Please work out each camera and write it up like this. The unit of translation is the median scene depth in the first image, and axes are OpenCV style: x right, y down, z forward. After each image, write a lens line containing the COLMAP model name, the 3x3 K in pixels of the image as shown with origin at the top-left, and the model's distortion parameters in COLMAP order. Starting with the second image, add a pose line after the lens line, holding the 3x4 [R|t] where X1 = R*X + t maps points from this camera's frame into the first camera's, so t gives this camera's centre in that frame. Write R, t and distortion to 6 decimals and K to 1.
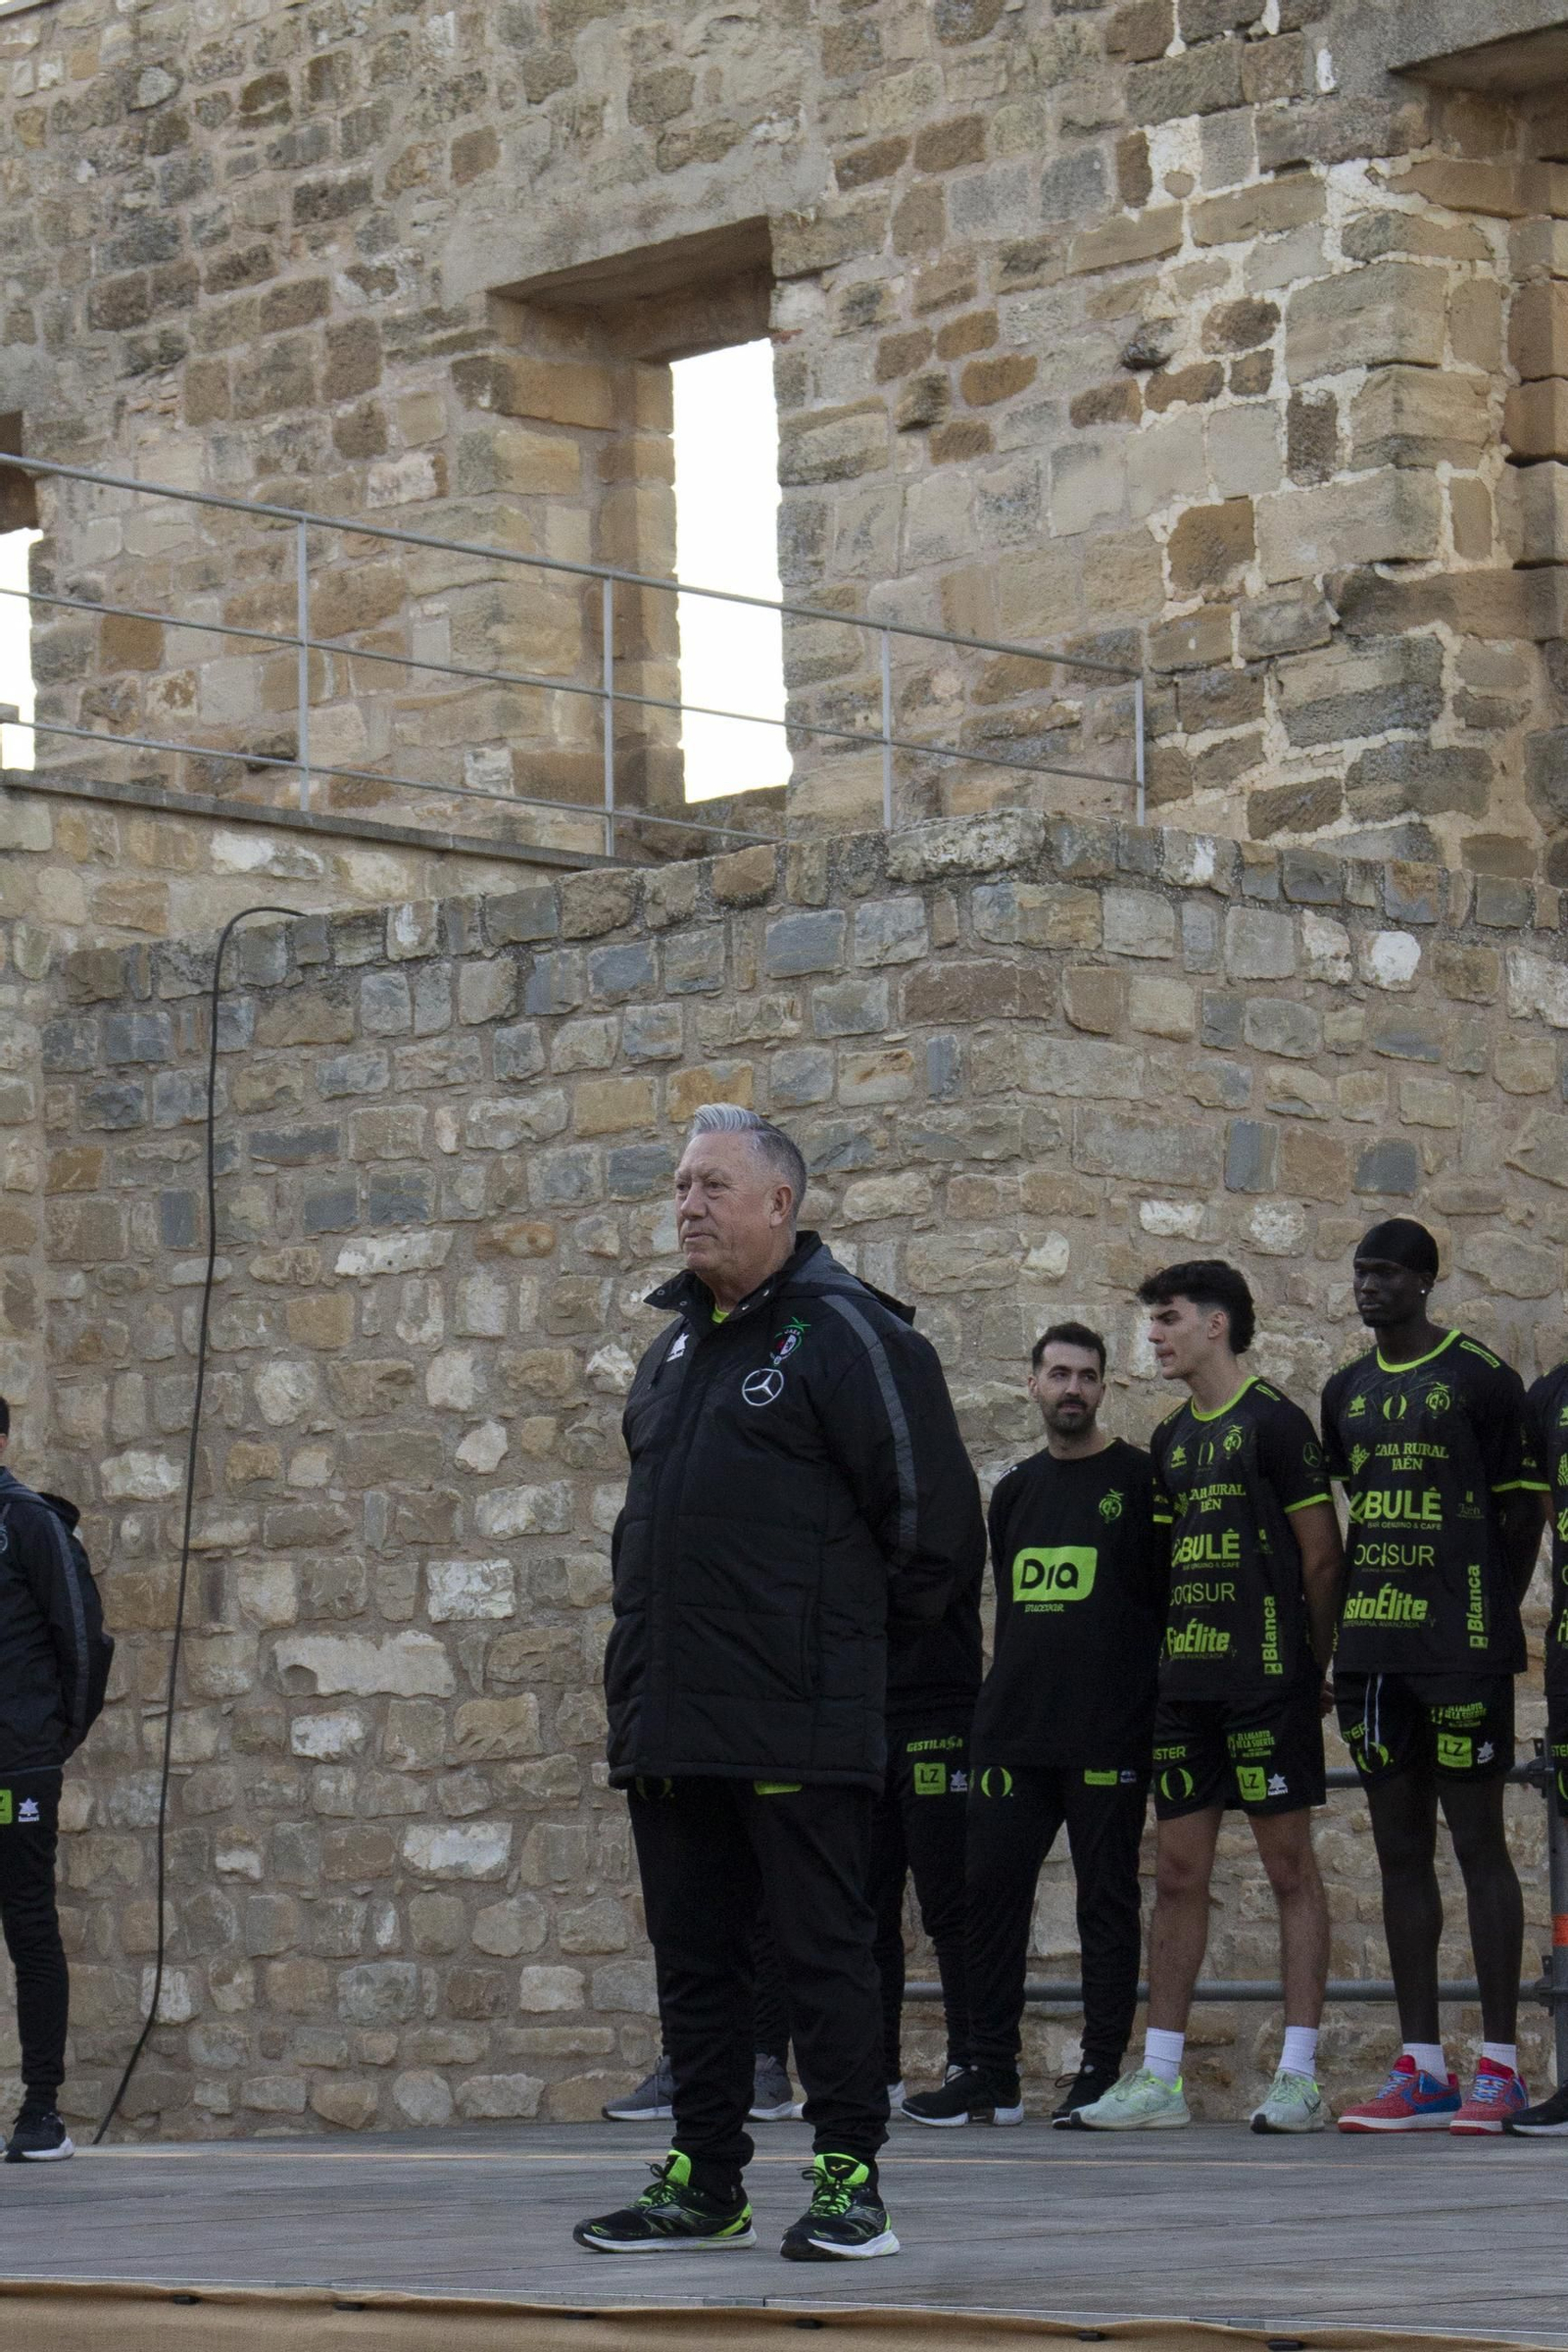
lens RADIAL K [[6888.6, 0, 709.9], [0, 6888.6, 1481.4], [0, 0, 1]] dist [0.316455, 1.261194]
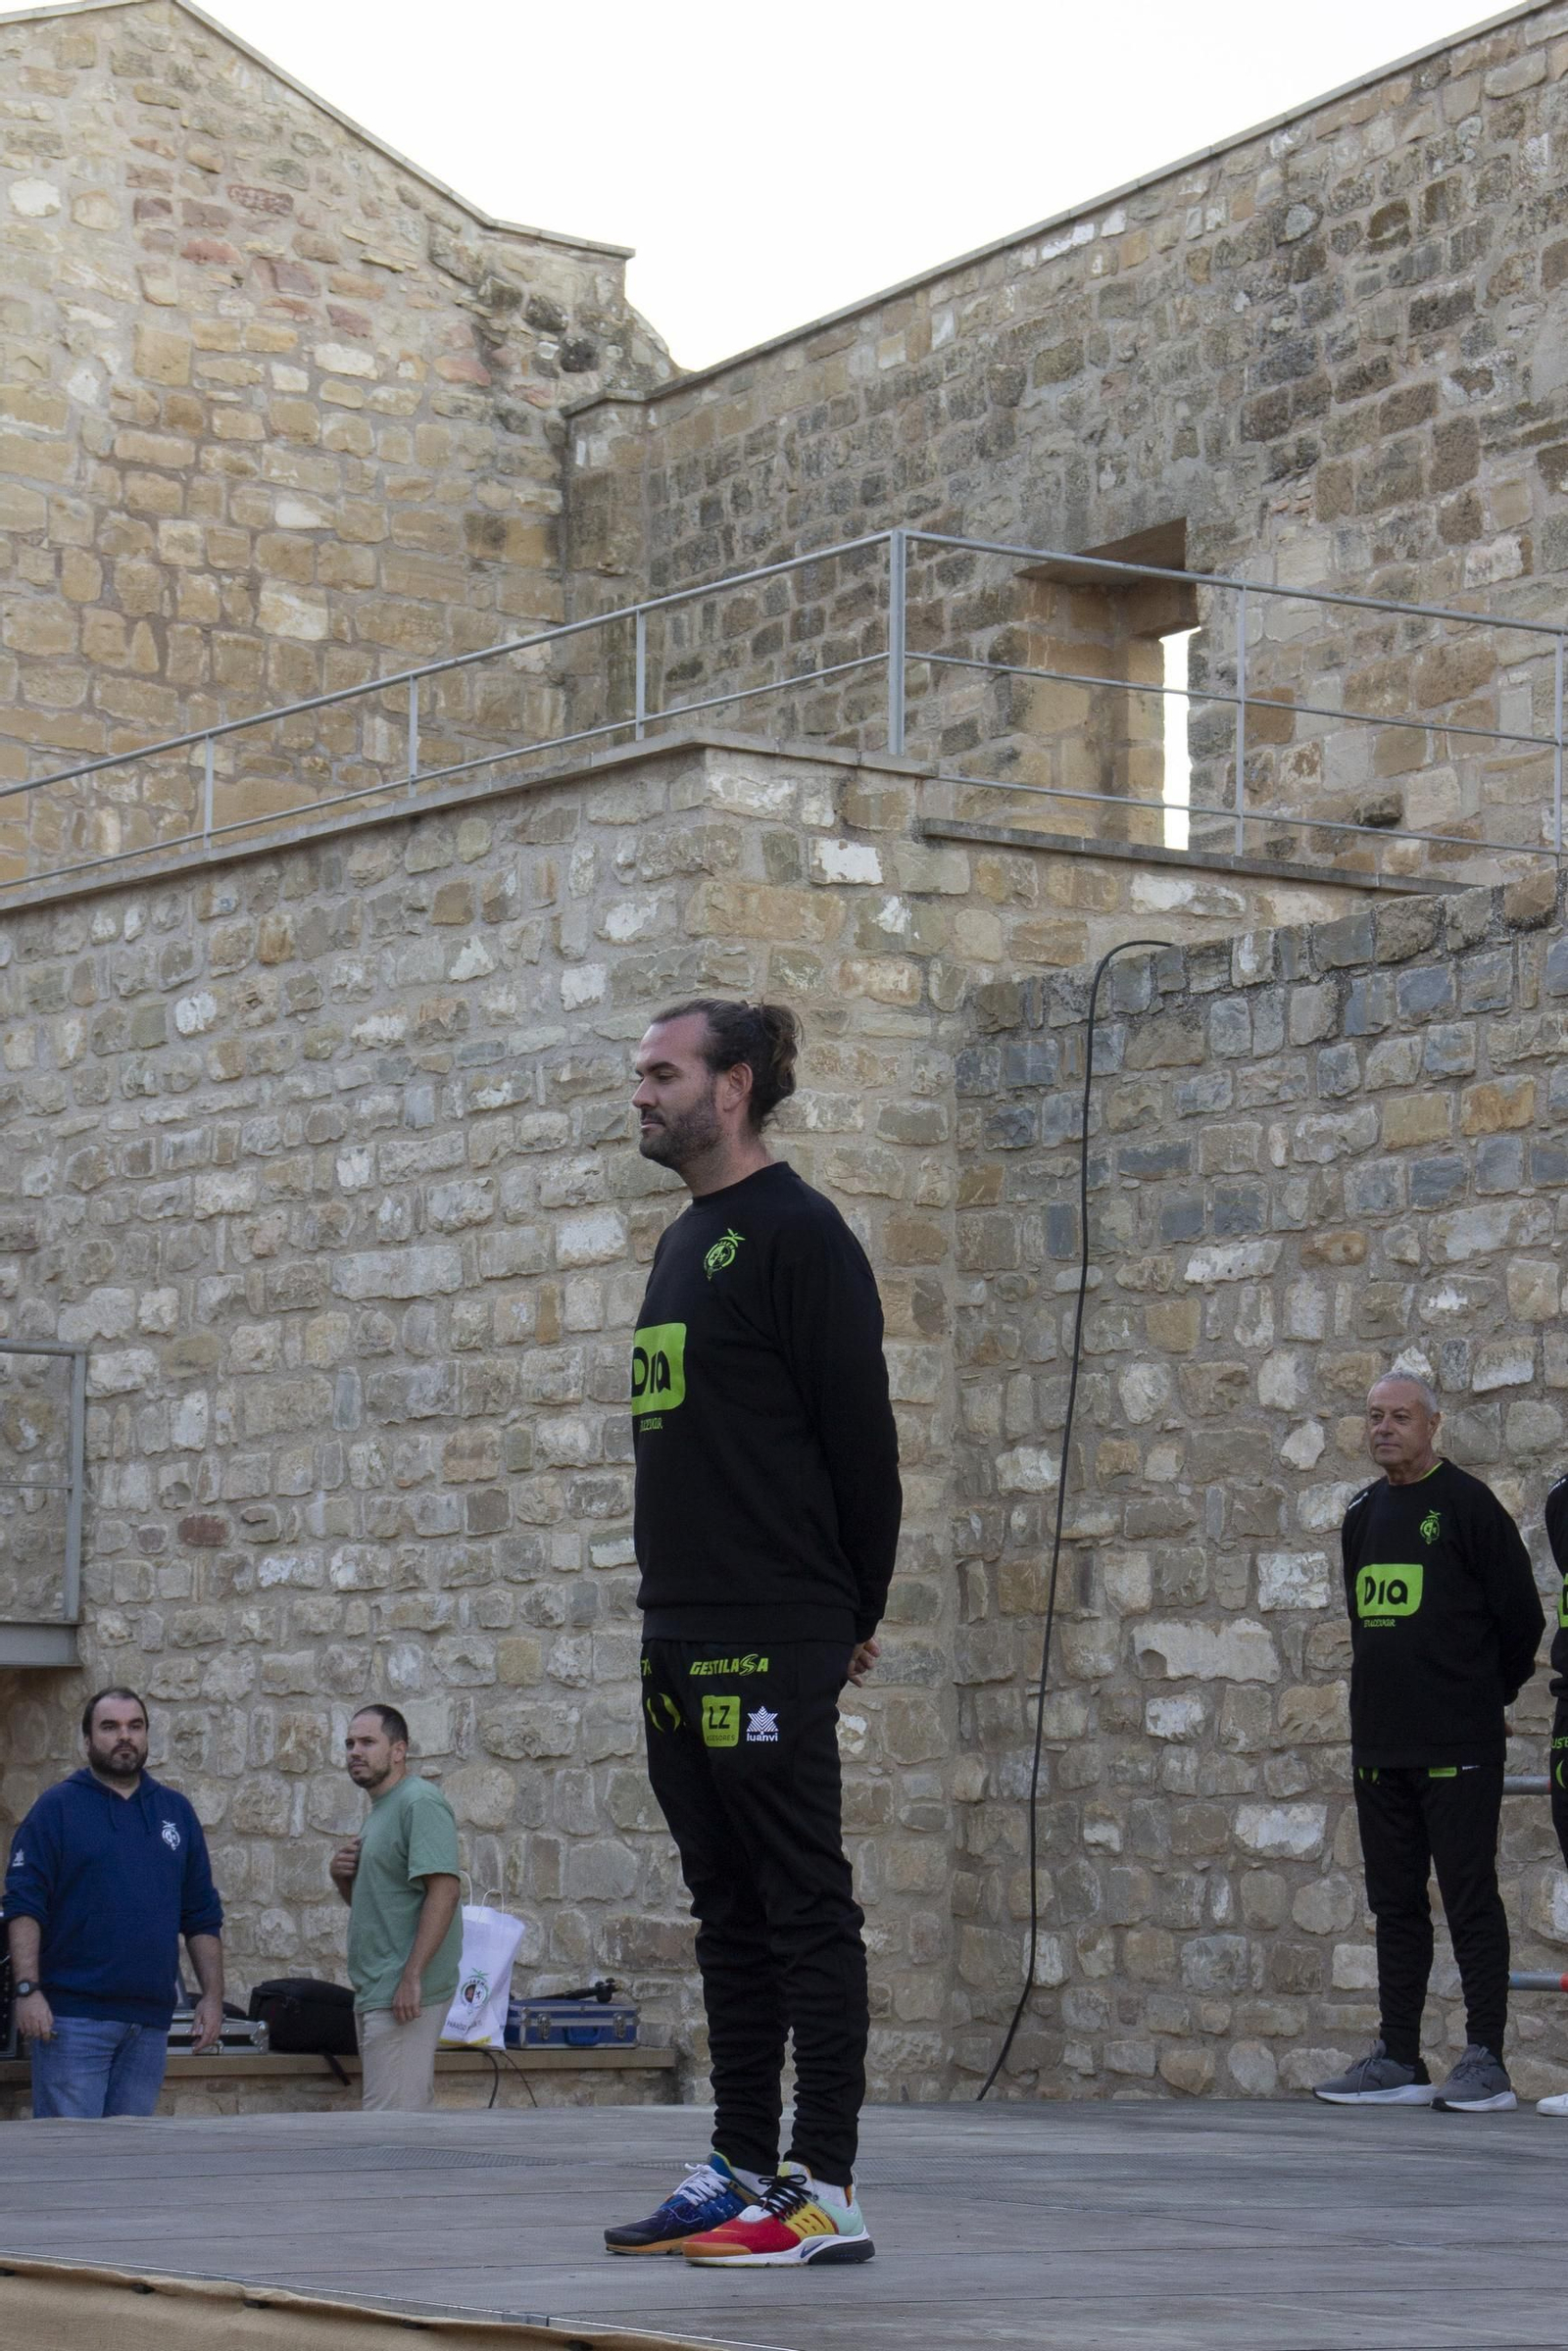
lens RADIAL K [[6005.9, 0, 787.8], [0, 6005.9, 1220.4], [0, 0, 1]] dist [0.328606, 1.202885]
pose [[0.970860, -0.000662, -0.239648, 0.106575], [-0.010054, 0.999003, -0.043490, 0.001487], [0.239438, 0.044632, 0.969885, 0.083455]]
